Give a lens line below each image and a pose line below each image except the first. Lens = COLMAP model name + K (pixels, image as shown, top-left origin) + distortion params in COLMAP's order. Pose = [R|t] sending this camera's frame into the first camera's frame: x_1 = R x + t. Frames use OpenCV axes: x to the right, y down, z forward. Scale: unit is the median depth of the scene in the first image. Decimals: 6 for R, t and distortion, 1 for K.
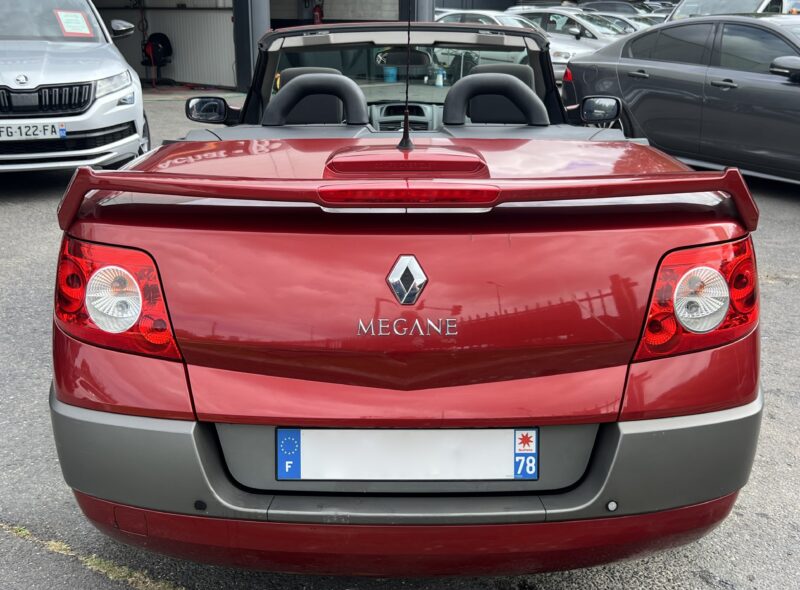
lens RADIAL K [[938.1, 0, 400.9], [0, 938.1, 293.4], [0, 0, 1]] dist [0.060668, 0.000000]
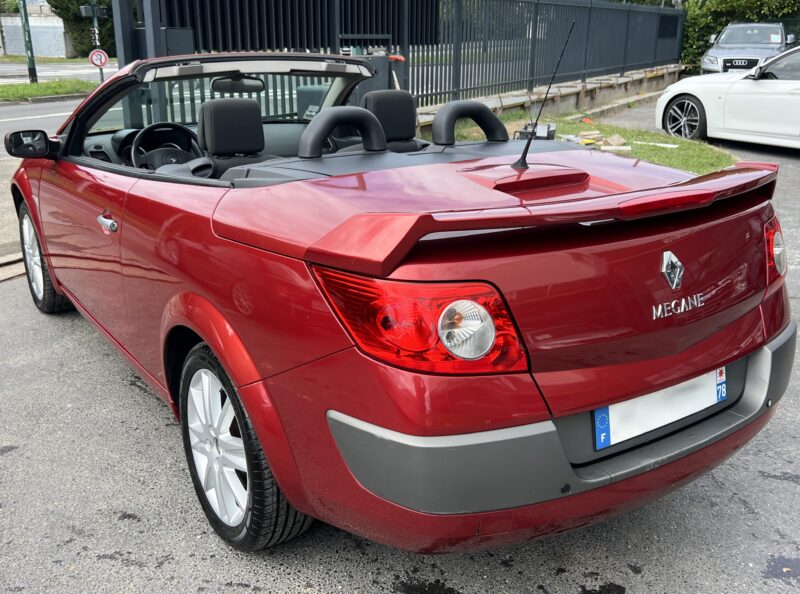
lens RADIAL K [[802.7, 0, 400.7], [0, 802.7, 300.1], [0, 0, 1]] dist [0.004732, 0.000000]
pose [[0.816635, -0.173202, 0.550552, -0.722078], [0.150752, 0.984806, 0.086206, -0.100193], [-0.557118, 0.012598, 0.830338, 0.228749]]
